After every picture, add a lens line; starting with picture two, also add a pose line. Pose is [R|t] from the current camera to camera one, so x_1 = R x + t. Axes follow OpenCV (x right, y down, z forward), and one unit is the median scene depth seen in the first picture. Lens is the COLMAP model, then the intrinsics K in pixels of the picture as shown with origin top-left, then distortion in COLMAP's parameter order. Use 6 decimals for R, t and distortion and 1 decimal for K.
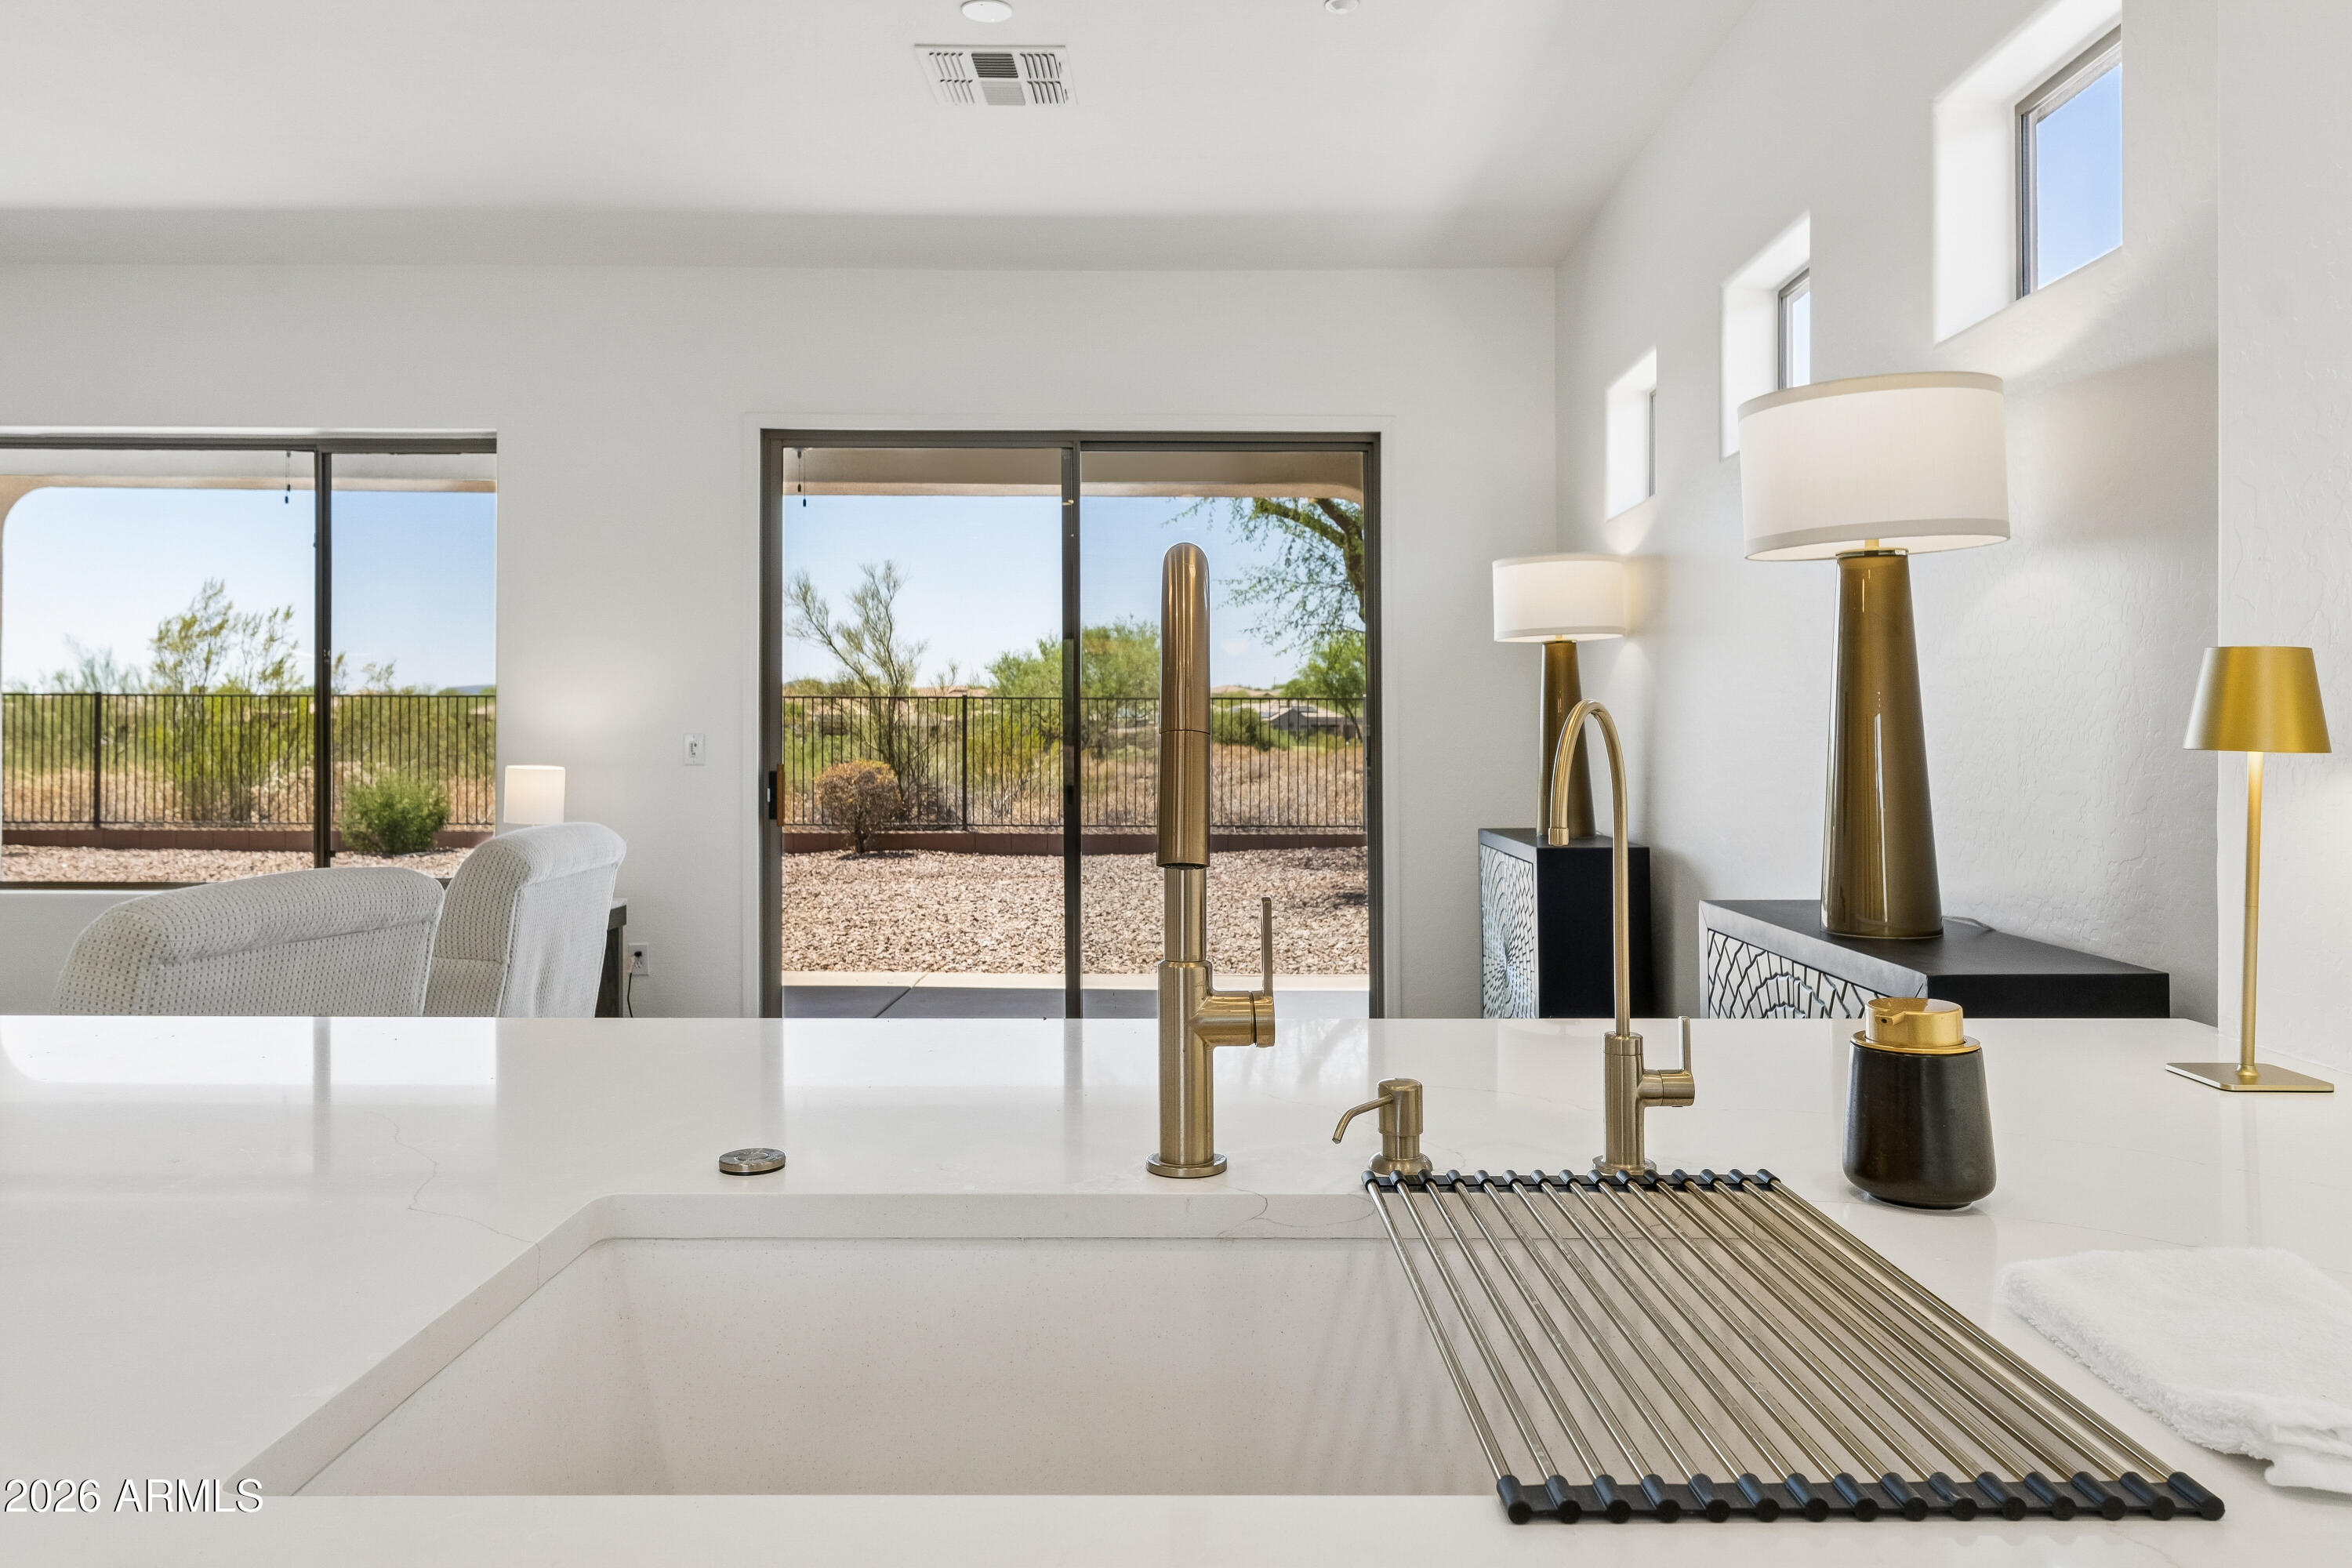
lens RADIAL K [[1526.5, 0, 1195.7], [0, 1526.5, 769.4], [0, 0, 1]] dist [0.011622, 0.001168]
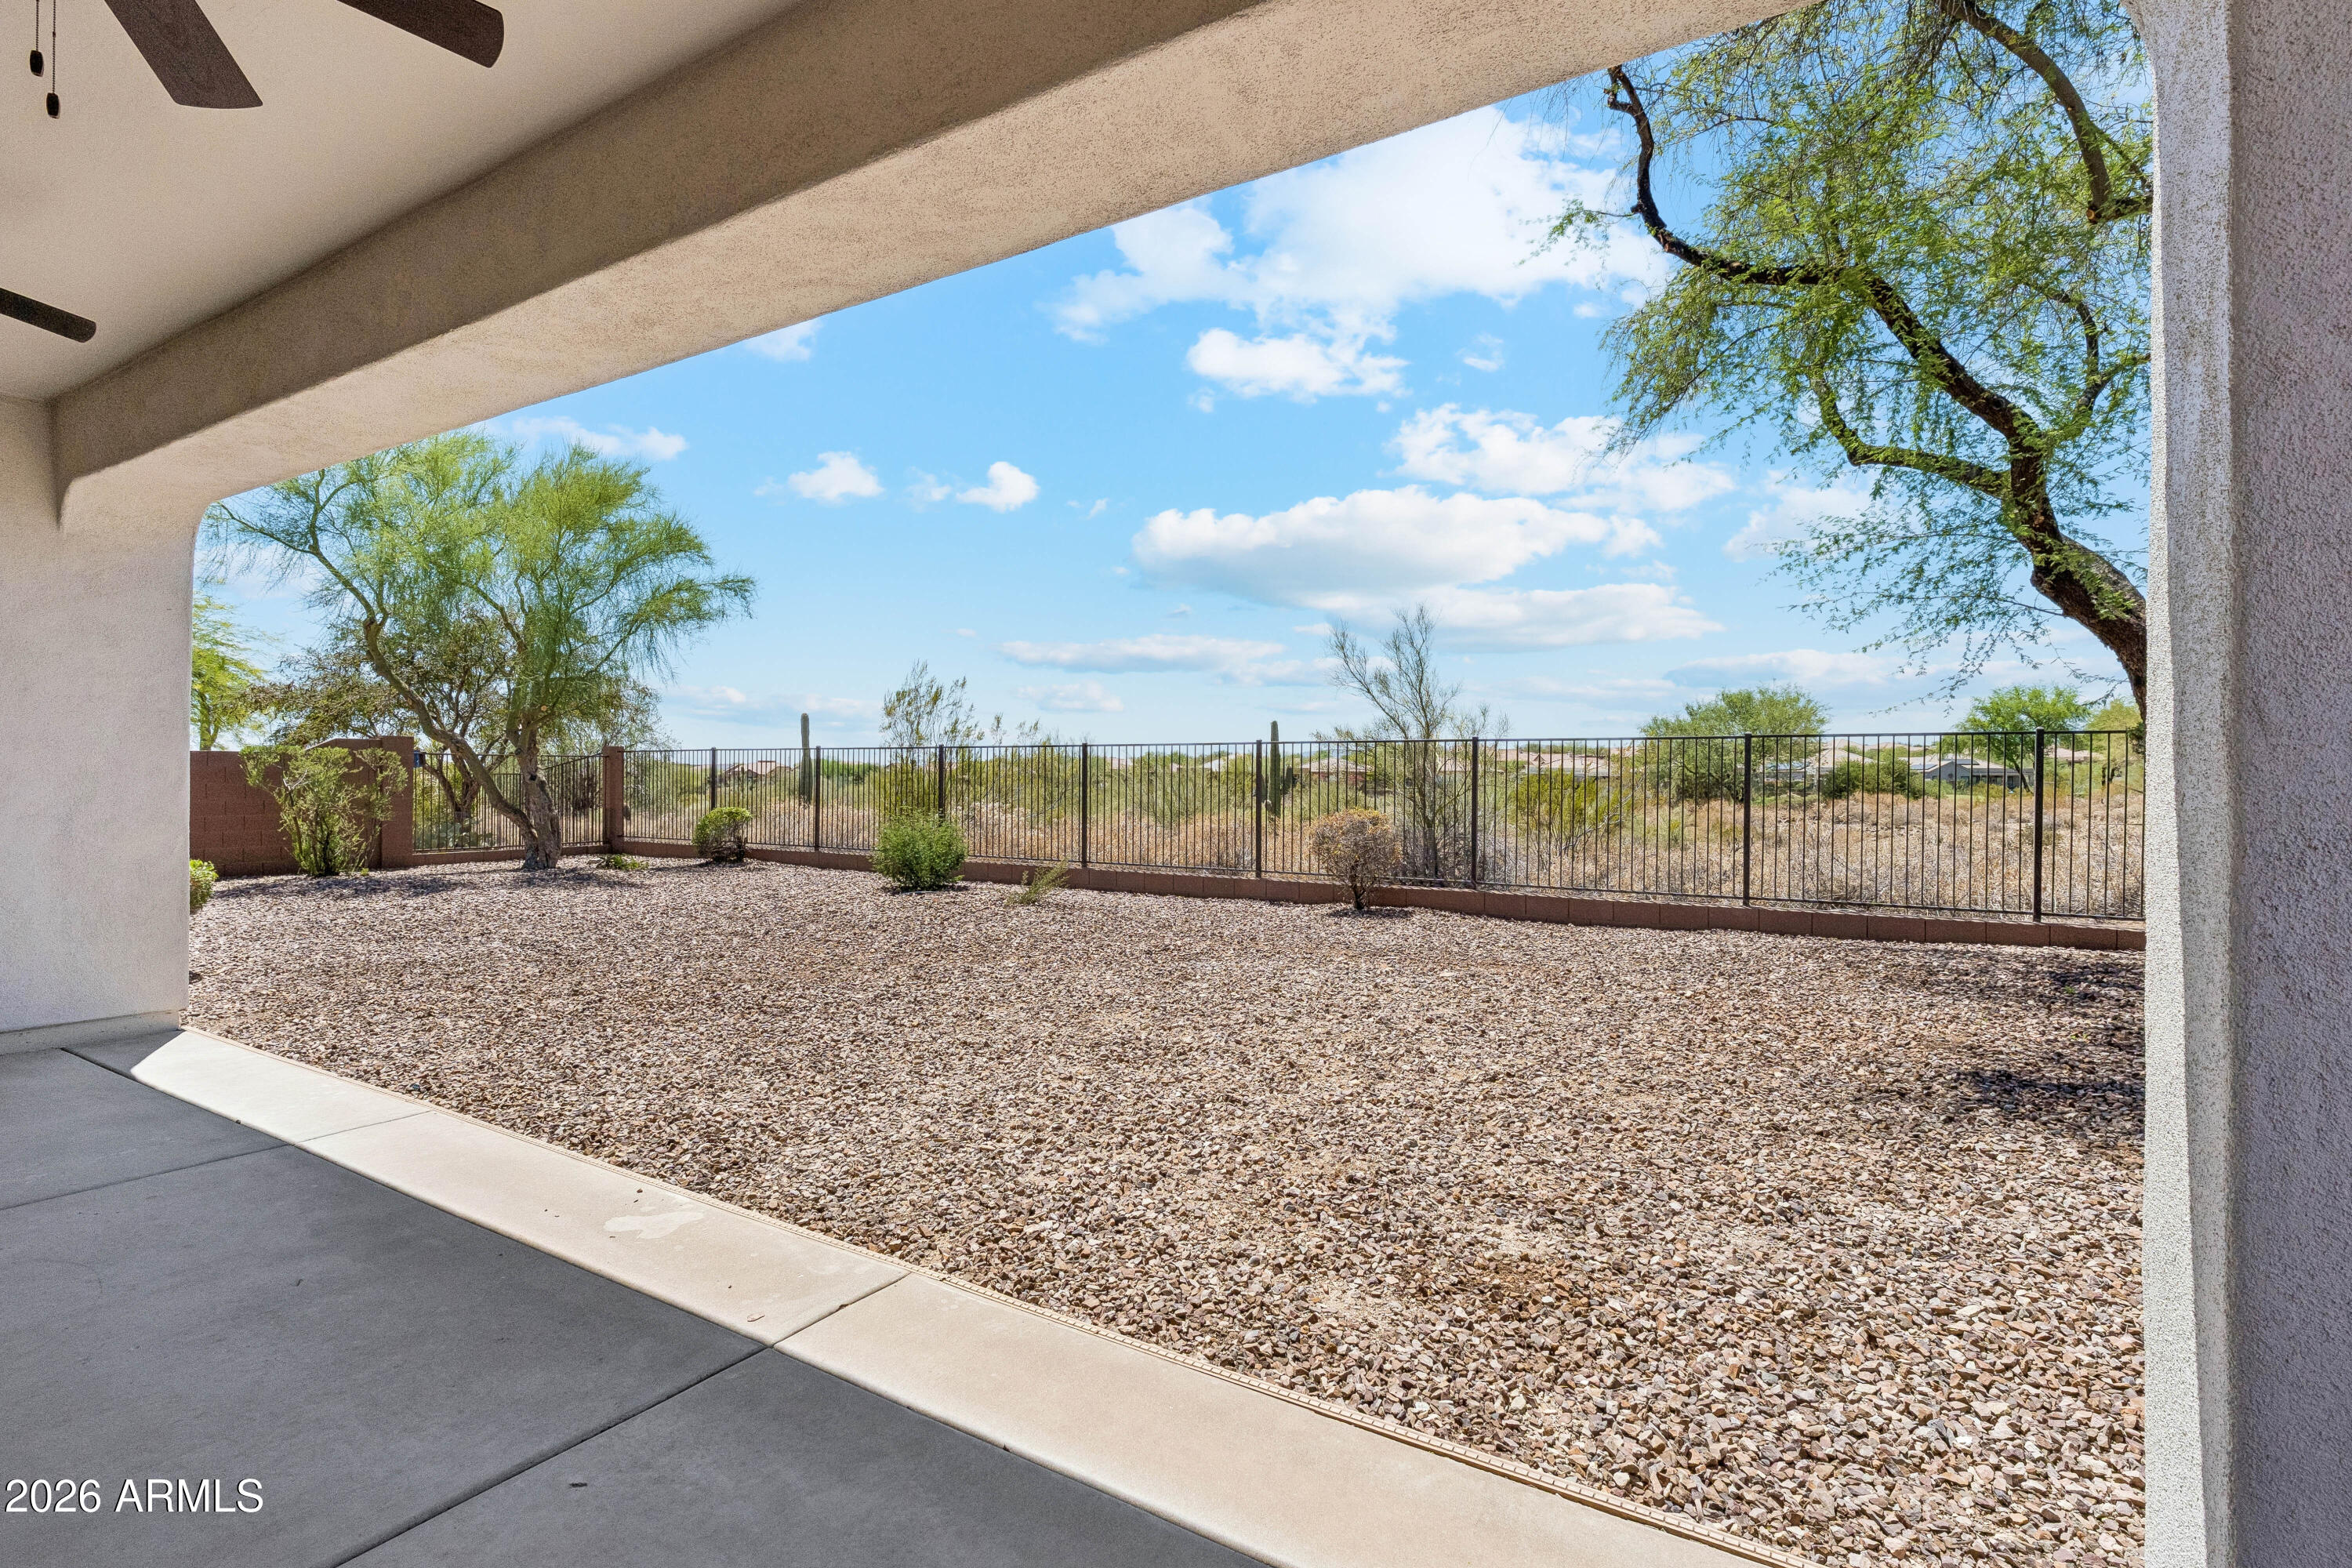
lens RADIAL K [[1099.0, 0, 1195.8], [0, 1099.0, 793.2], [0, 0, 1]] dist [-0.000564, 0.001315]
pose [[0.857792, 0.004547, -0.513977, 0.028633], [-0.012065, 0.999863, -0.011291, -0.005278], [0.513856, 0.015886, 0.857729, 0.272731]]
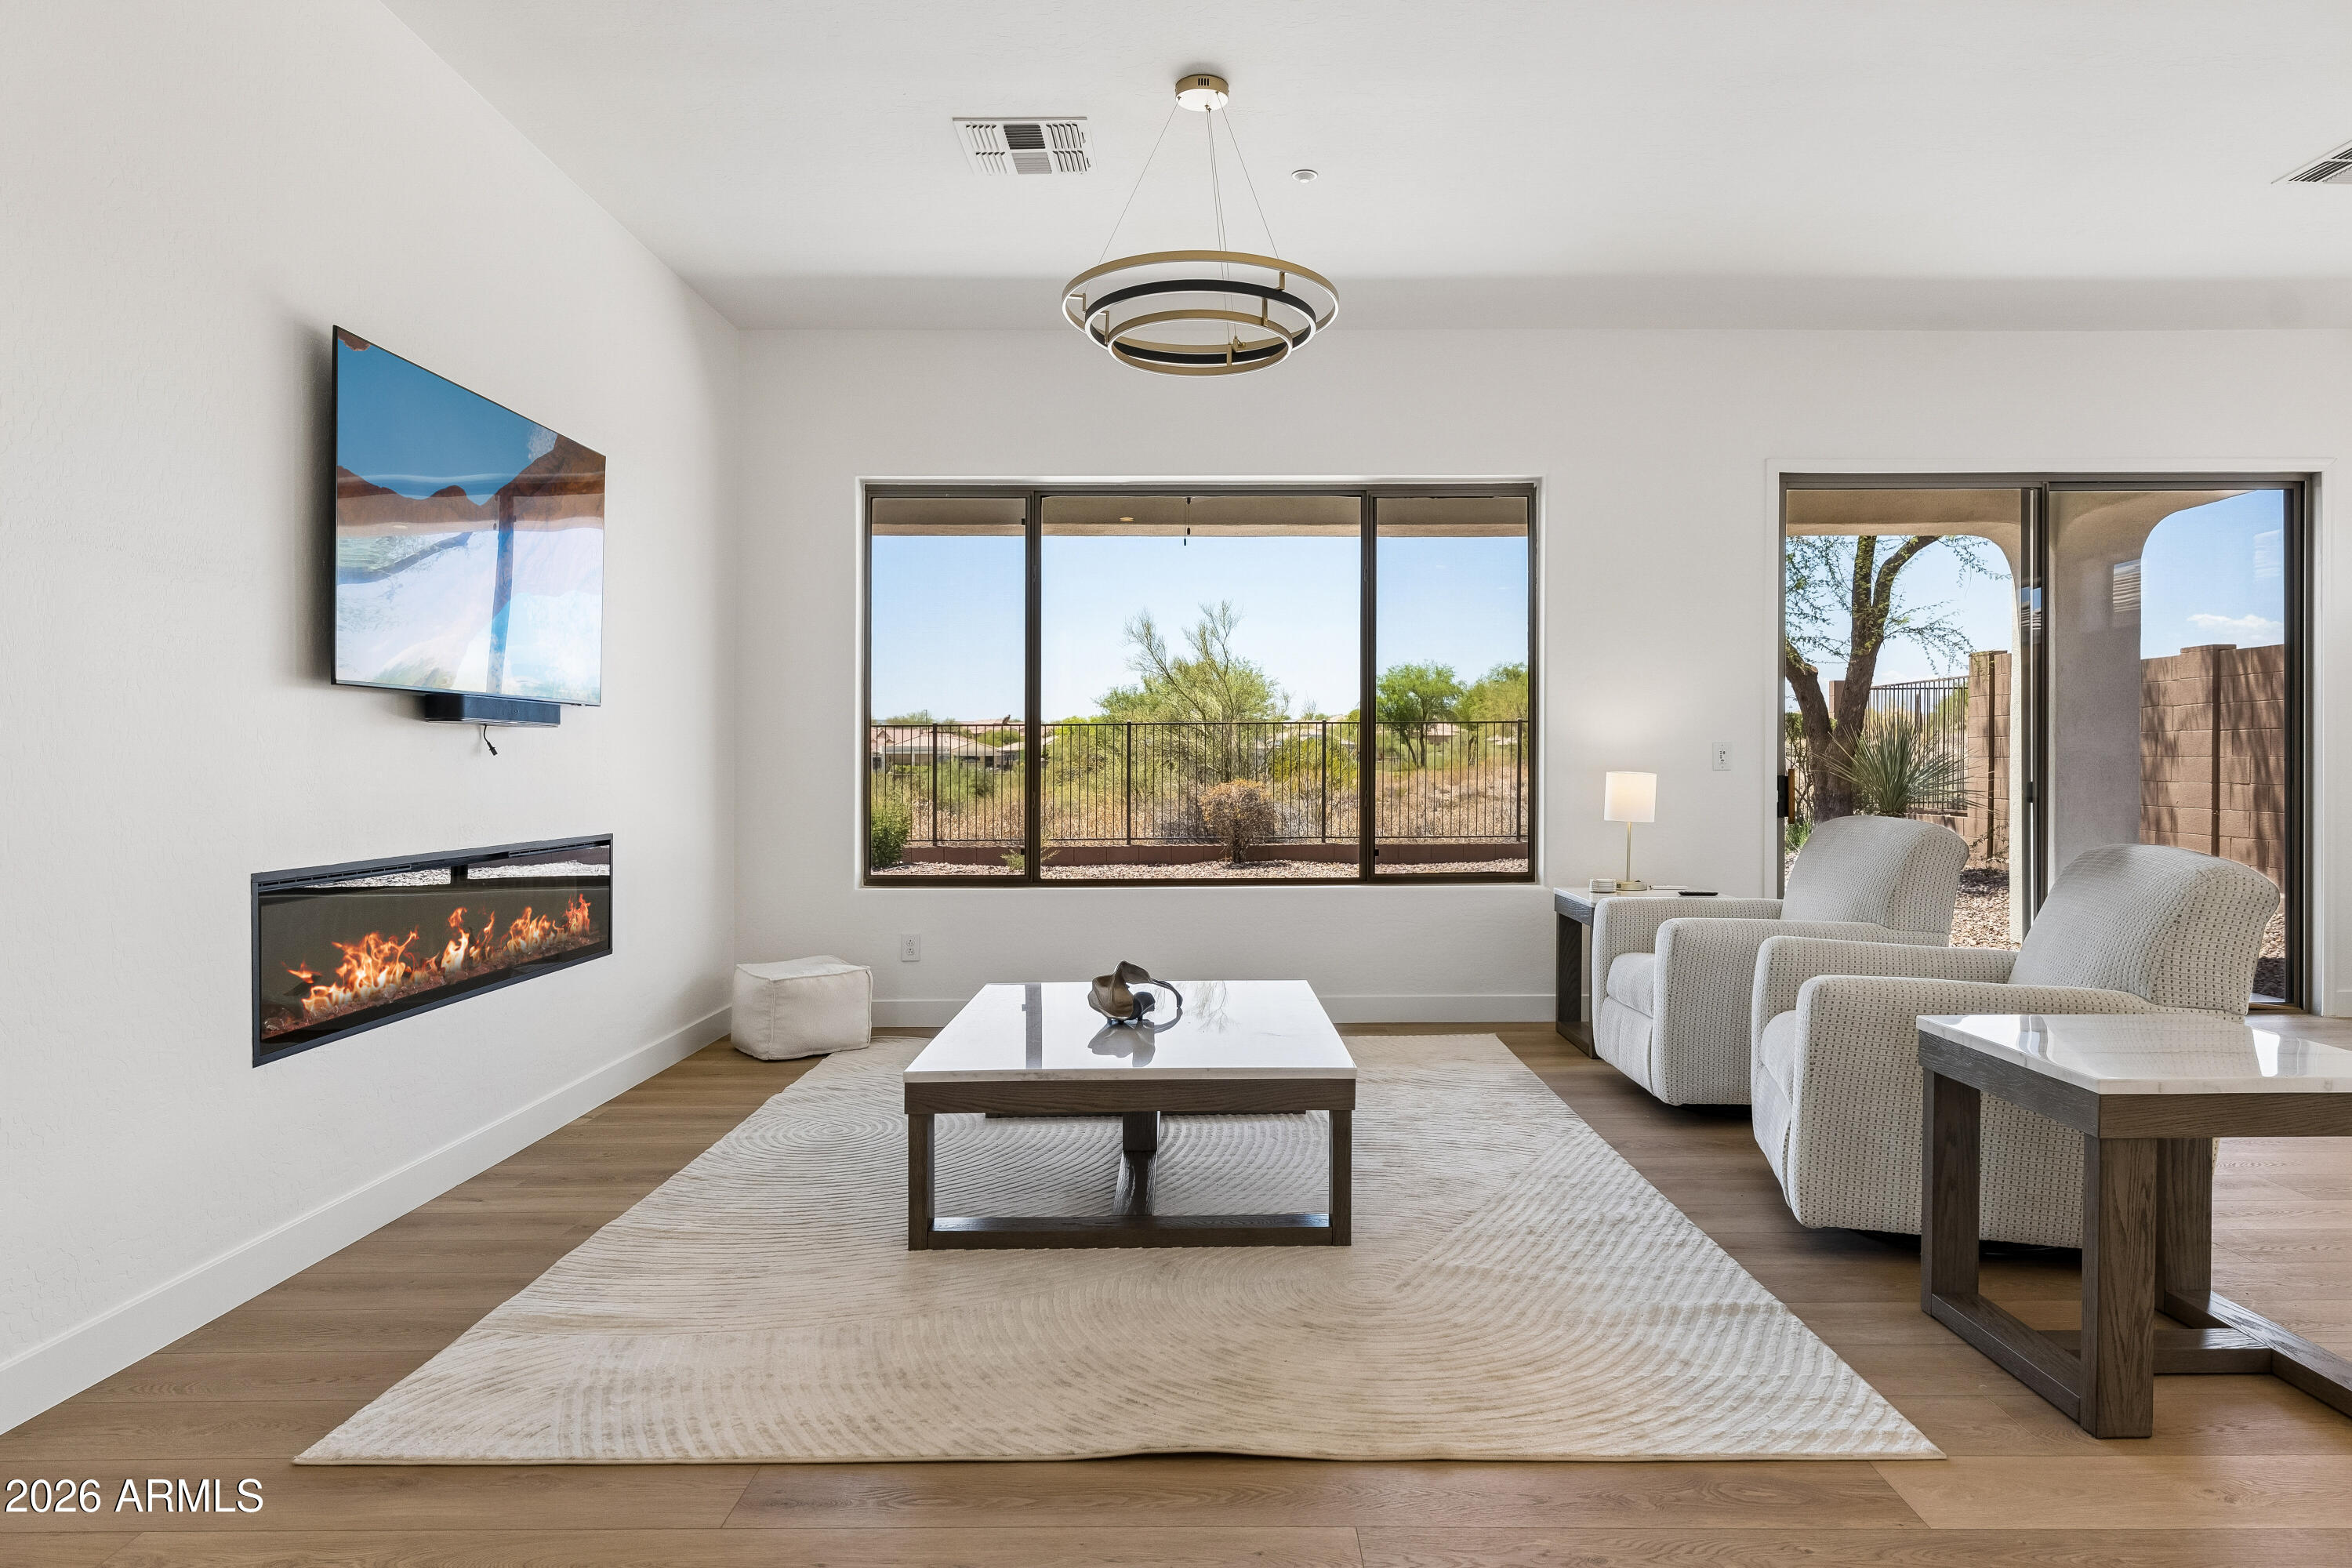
lens RADIAL K [[1447.0, 0, 1172.3], [0, 1447.0, 795.3], [0, 0, 1]] dist [-0.006540, 0.002532]
pose [[0.999822, -0.005746, -0.017996, -0.220100], [0.005720, 0.999983, -0.001498, 0.004219], [0.018004, 0.001395, 0.999837, -0.035230]]
